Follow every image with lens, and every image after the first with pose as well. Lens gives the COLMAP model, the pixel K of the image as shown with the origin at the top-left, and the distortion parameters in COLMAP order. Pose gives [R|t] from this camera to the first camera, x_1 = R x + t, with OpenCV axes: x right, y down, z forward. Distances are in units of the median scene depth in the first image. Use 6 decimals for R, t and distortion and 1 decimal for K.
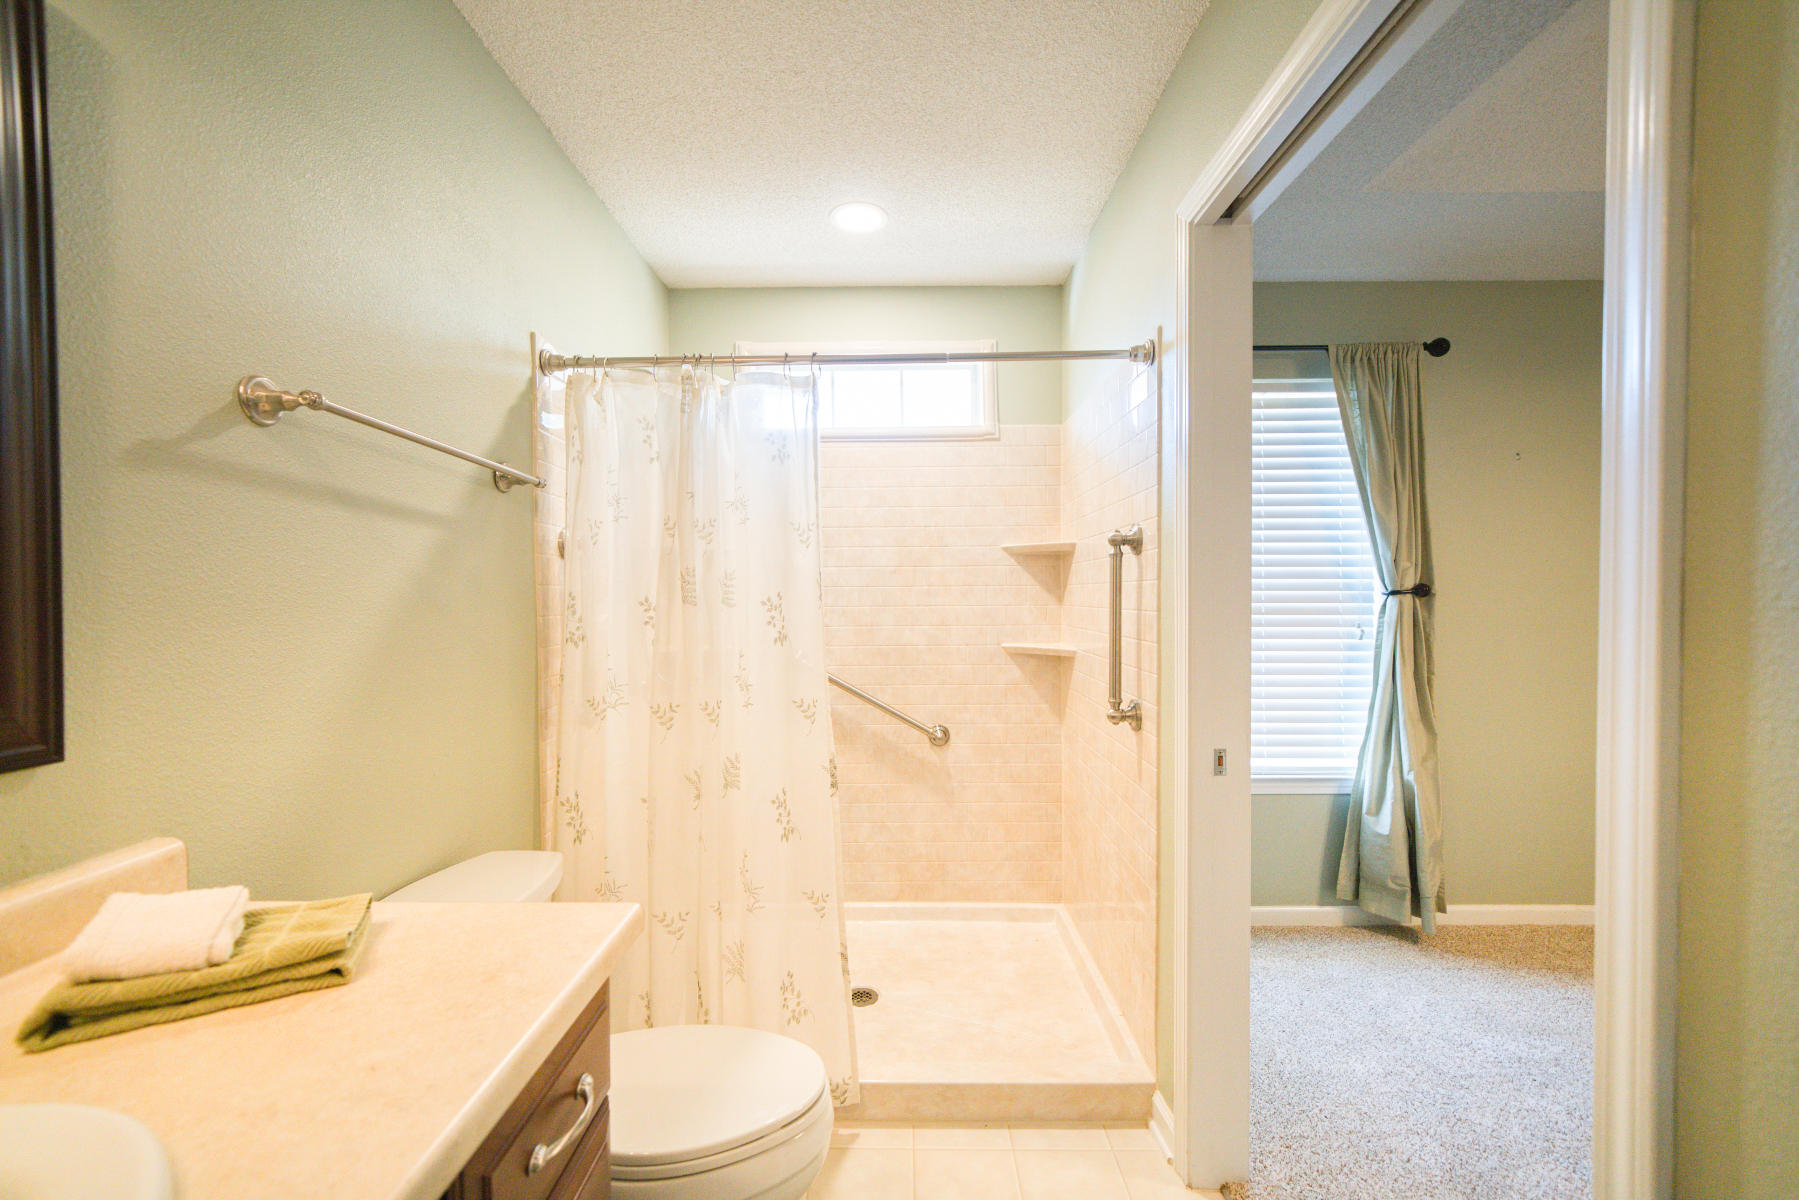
lens RADIAL K [[713.7, 0, 895.5], [0, 713.7, 600.8], [0, 0, 1]] dist [0.000650, -0.000150]
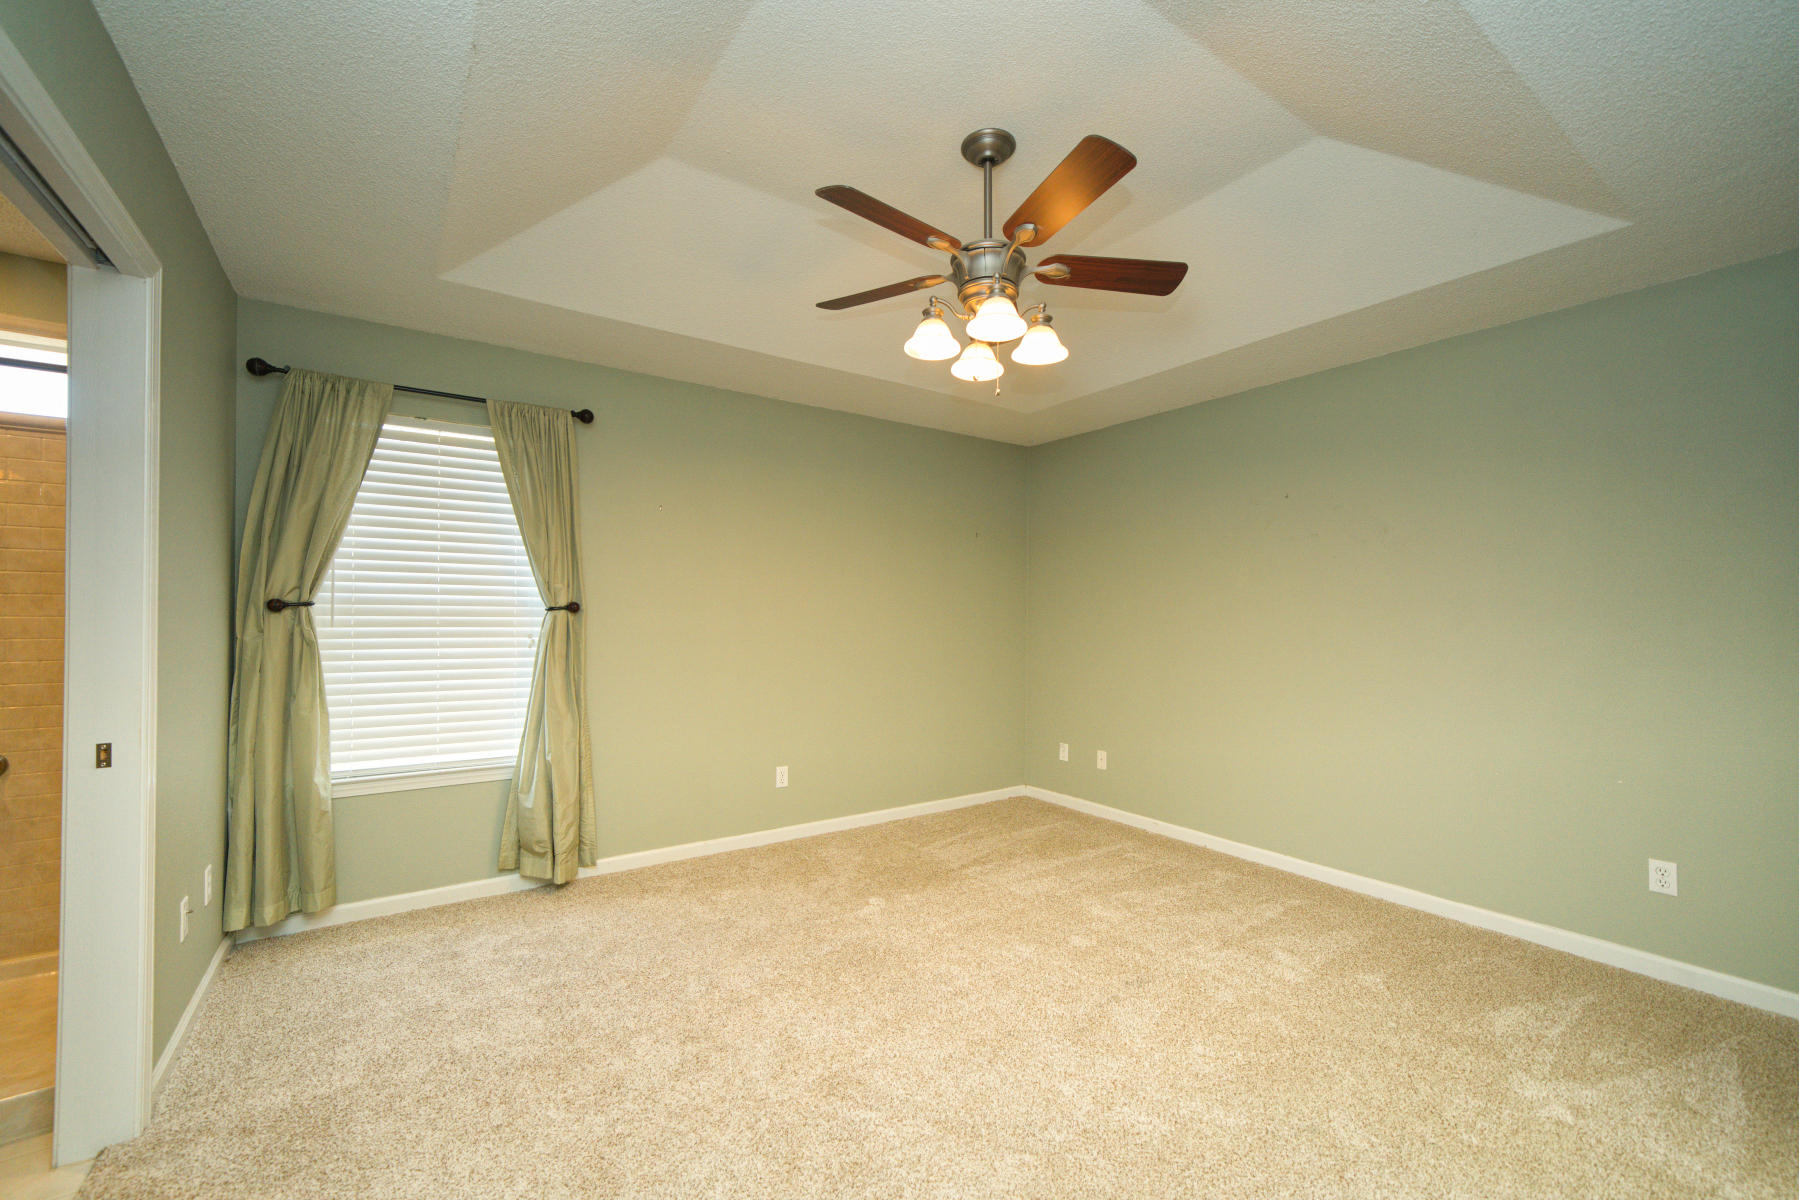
lens RADIAL K [[713.7, 0, 903.0], [0, 713.7, 609.3], [0, 0, 1]] dist [0.000650, -0.000150]
pose [[0.815754, 0.018682, 0.578097, 0.484460], [-0.007638, 0.999739, -0.021529, 0.011206], [-0.578349, 0.013147, 0.815684, -0.355159]]
